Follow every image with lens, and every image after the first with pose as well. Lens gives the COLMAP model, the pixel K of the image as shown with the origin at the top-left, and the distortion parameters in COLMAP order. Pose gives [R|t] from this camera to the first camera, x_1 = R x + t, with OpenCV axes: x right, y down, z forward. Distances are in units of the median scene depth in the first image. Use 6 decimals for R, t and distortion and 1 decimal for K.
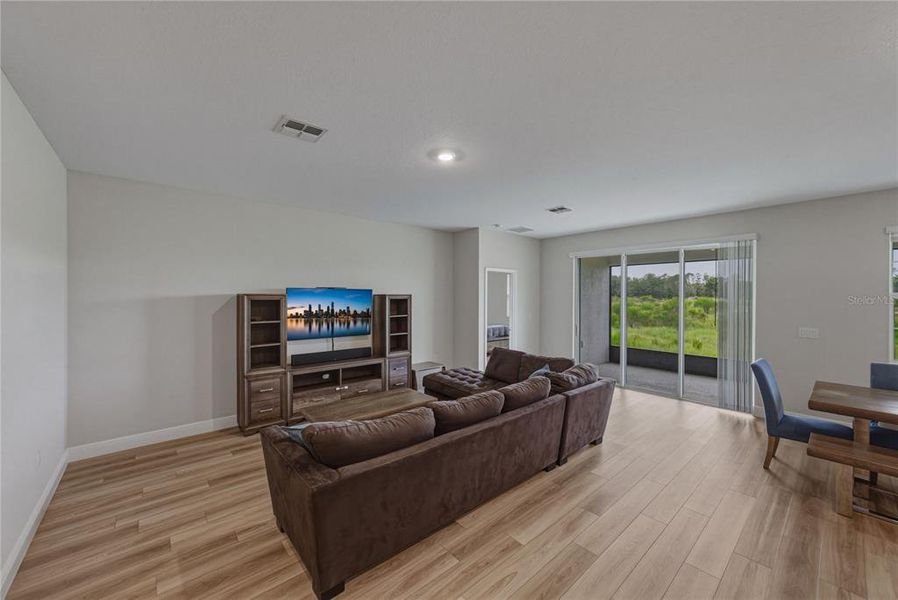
lens RADIAL K [[352.0, 0, 455.4], [0, 352.0, 298.6], [0, 0, 1]] dist [0.006179, -0.000188]
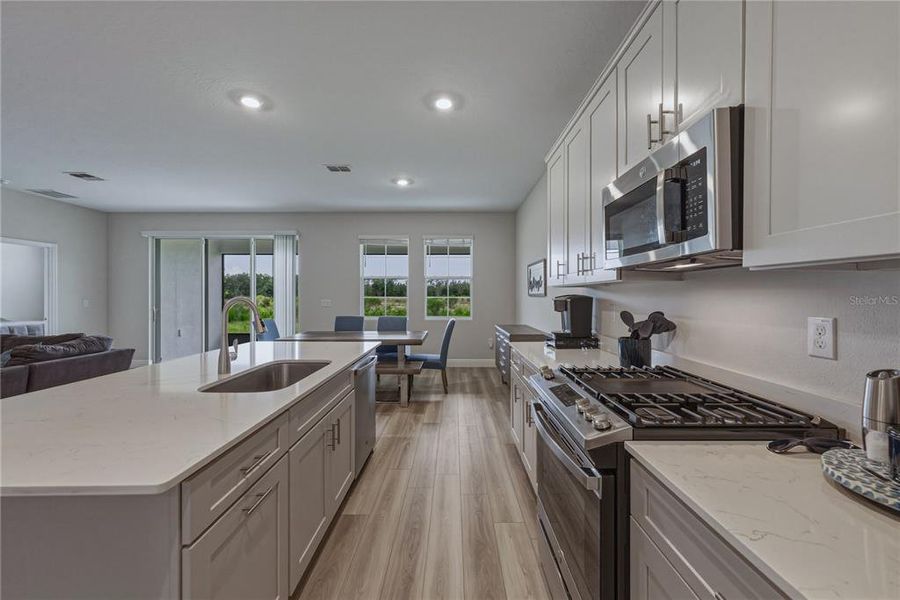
lens RADIAL K [[352.7, 0, 460.8], [0, 352.7, 295.6], [0, 0, 1]] dist [0.006179, -0.000188]
pose [[0.653462, -0.004701, 0.756945, 0.216746], [0.010252, 0.999944, -0.002641, 0.064776], [-0.756890, 0.009486, 0.653474, -0.311623]]
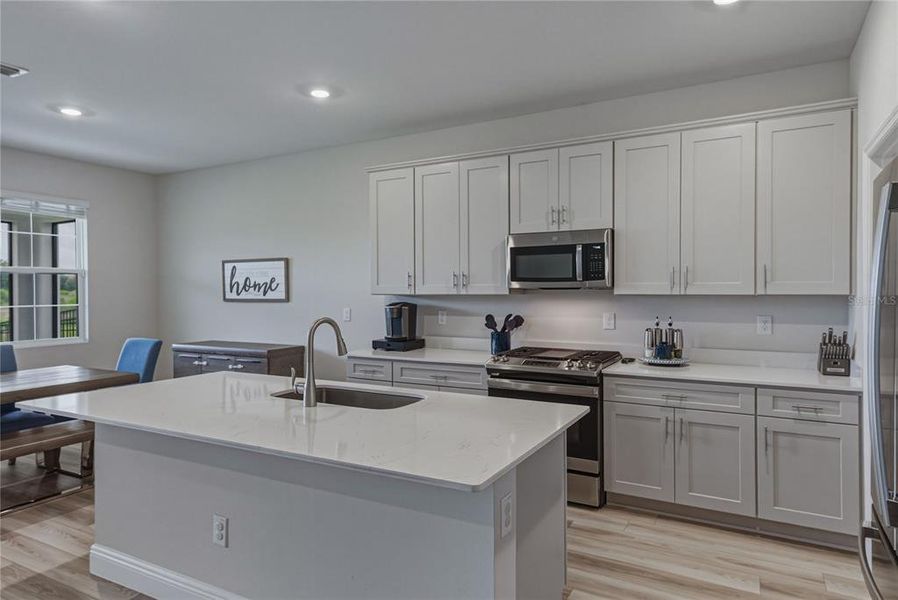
lens RADIAL K [[552.1, 0, 437.3], [0, 552.1, 288.2], [0, 0, 1]] dist [0.026536, -0.000706]
pose [[-0.315603, -0.000480, 0.948891, -0.176930], [0.011883, 0.999919, 0.004458, 0.035891], [-0.948817, 0.012683, -0.315572, 0.168829]]
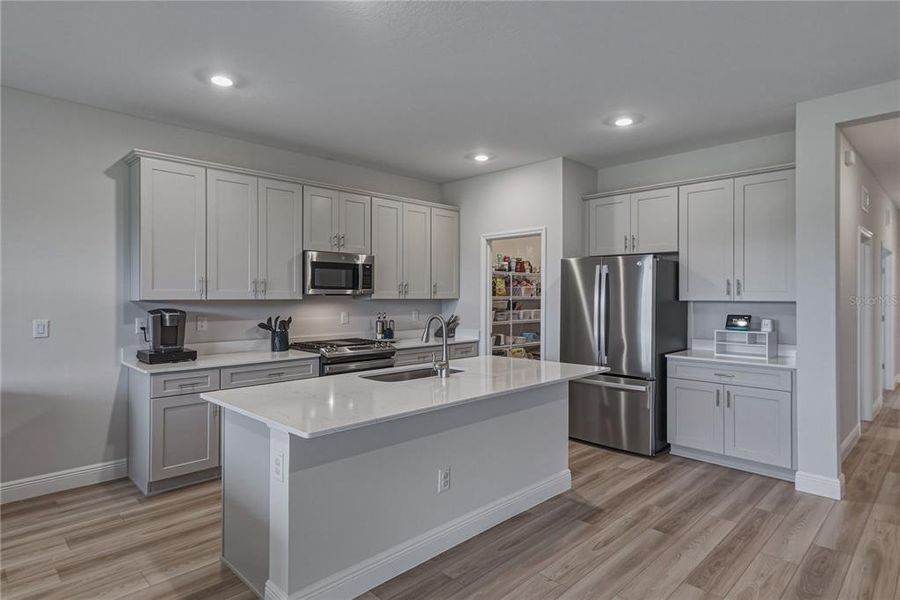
lens RADIAL K [[497.5, 0, 469.3], [0, 497.5, 288.3], [0, 0, 1]] dist [0.015575, -0.000598]
pose [[-0.997921, -0.005724, -0.064190, 0.341300], [-0.005308, 0.999964, -0.006652, 0.034564], [0.064225, -0.006298, -0.997916, 0.750227]]
